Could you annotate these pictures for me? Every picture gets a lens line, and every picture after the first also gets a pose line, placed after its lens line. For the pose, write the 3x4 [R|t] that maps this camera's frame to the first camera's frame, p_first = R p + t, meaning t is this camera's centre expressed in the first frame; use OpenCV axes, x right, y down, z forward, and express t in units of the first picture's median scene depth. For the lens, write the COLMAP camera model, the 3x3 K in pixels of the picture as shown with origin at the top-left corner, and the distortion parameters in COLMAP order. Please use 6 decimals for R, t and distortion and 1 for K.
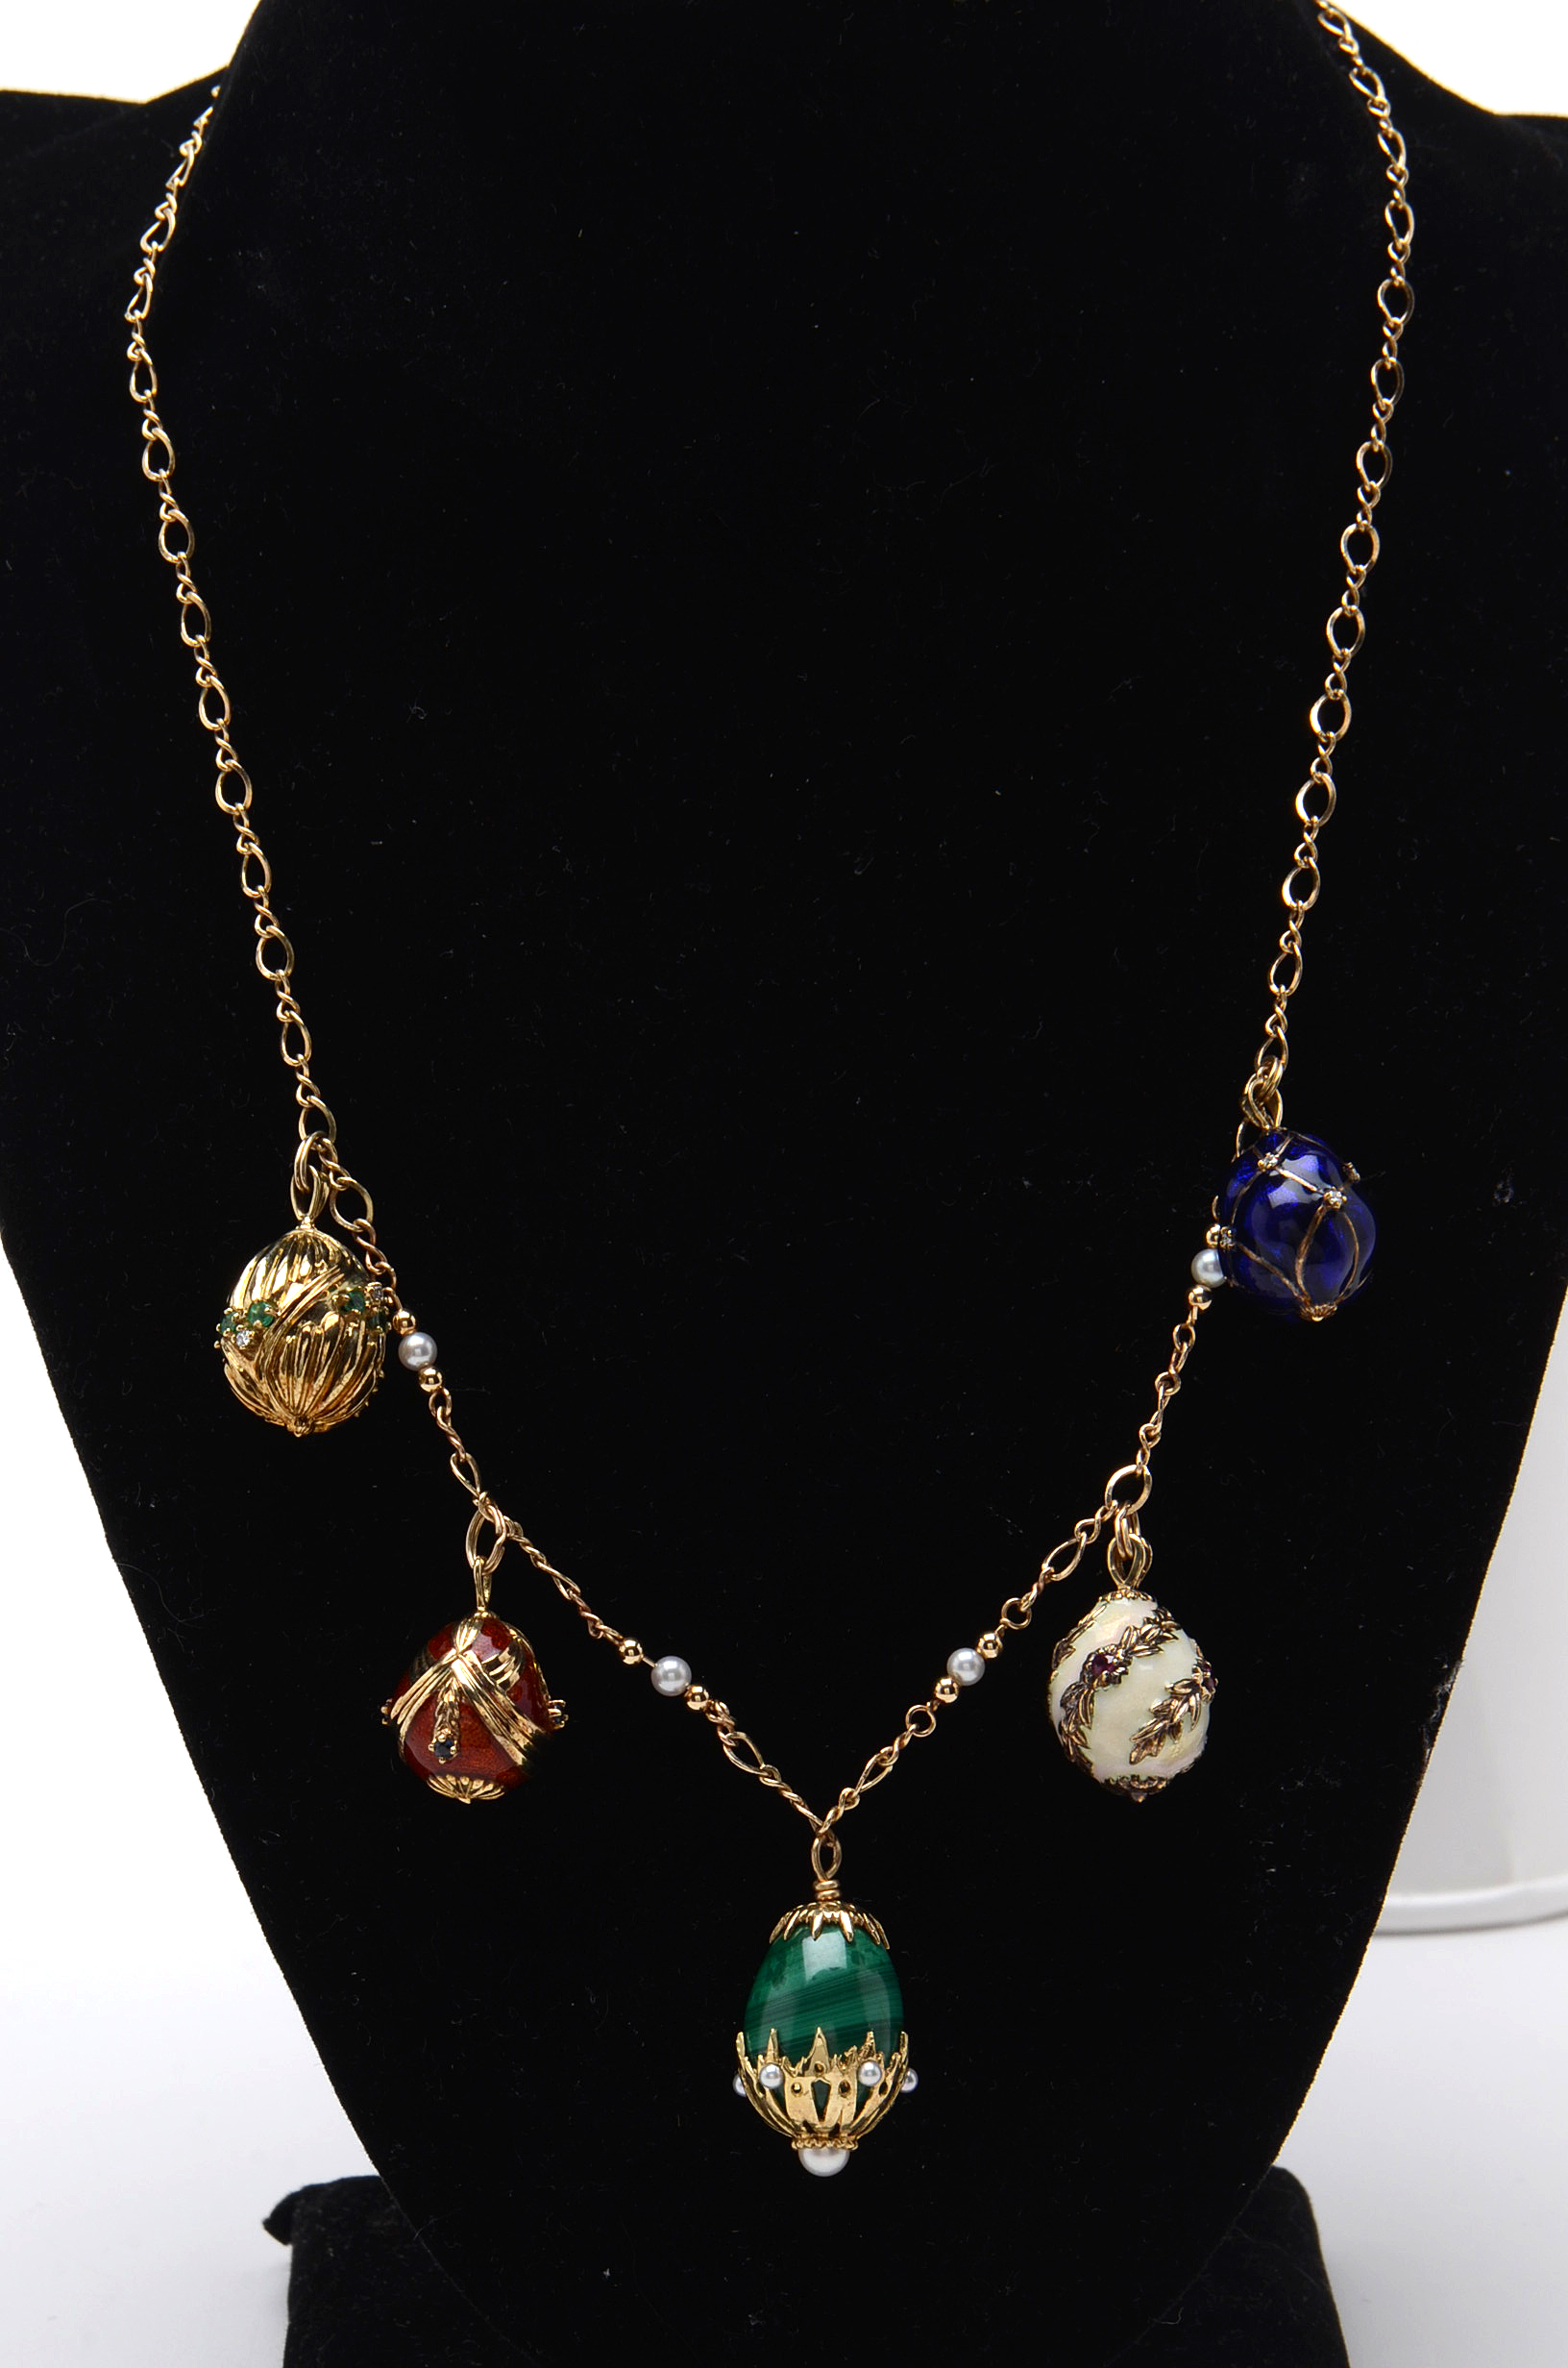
lens RADIAL K [[15216.7, 0, 765.8], [0, 15216.7, 1183.2], [0, 0, 1]] dist [-0.920854, 0.000000]
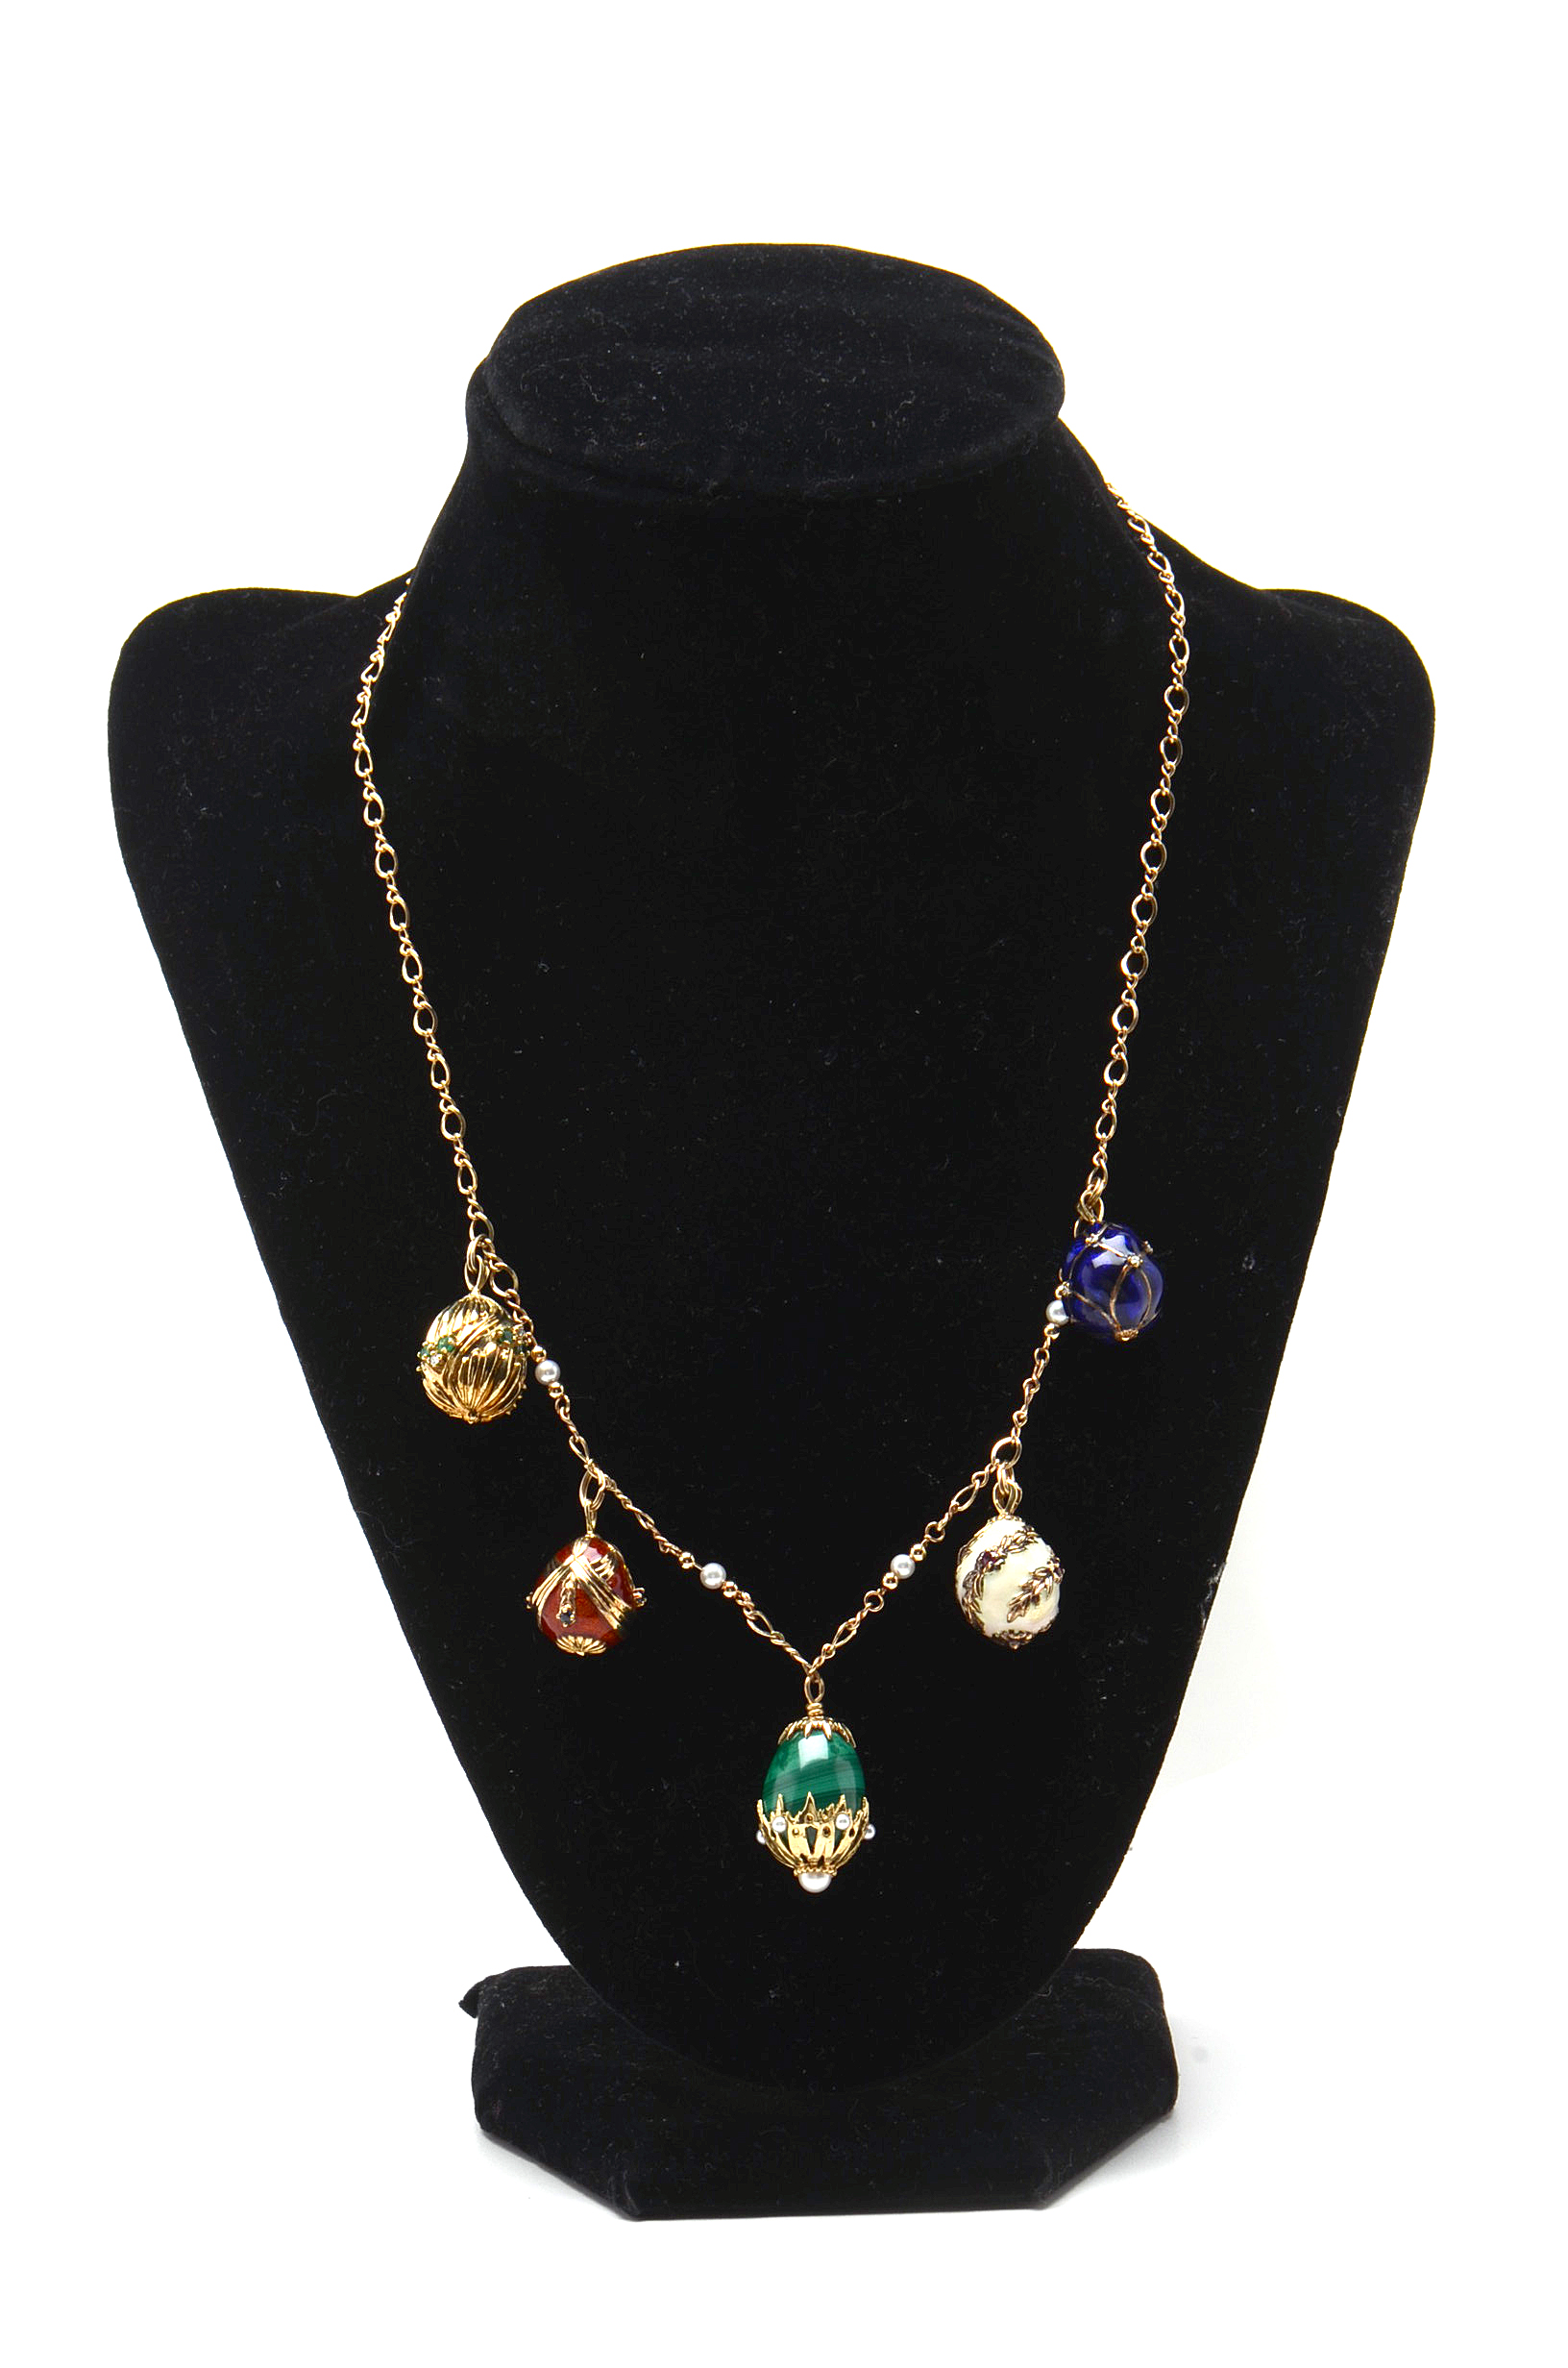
lens RADIAL K [[15216.7, 0, 793.8], [0, 15216.7, 1182.3], [0, 0, 1]] dist [-0.920854, 0.000000]
pose [[0.999752, -0.014952, -0.016512, 0.028132], [0.013641, 0.996953, -0.076809, 0.111288], [0.017610, 0.076564, 0.996909, -0.548381]]
